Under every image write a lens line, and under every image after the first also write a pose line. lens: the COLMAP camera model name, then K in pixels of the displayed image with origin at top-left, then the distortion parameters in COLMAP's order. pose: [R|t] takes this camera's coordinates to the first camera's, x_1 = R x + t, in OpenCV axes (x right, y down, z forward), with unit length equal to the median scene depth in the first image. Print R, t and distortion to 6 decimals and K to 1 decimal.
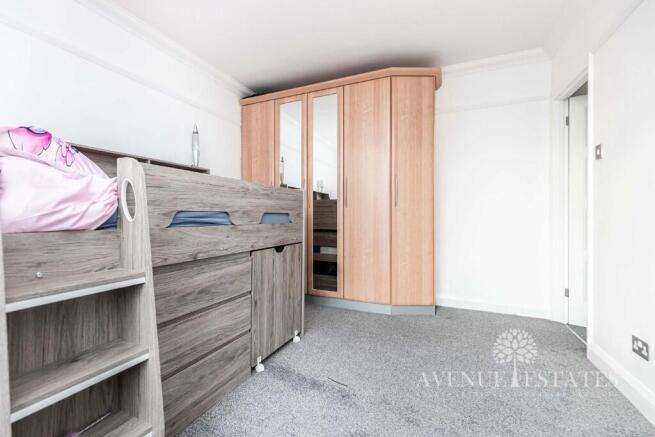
lens RADIAL K [[298.5, 0, 328.1], [0, 298.5, 213.7], [0, 0, 1]] dist [0.002145, -0.001020]
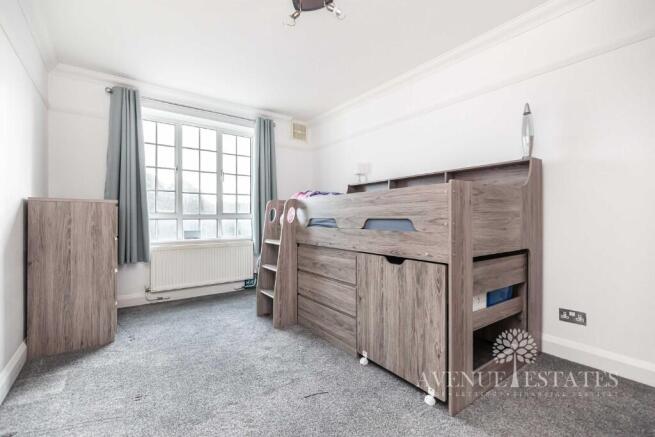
lens RADIAL K [[298.5, 0, 328.0], [0, 298.5, 217.5], [0, 0, 1]] dist [0.002145, -0.001020]
pose [[-0.529536, -0.012851, -0.848190, 0.774980], [-0.002672, 0.999906, -0.013482, 0.006628], [0.848283, -0.004872, -0.529520, 1.473993]]
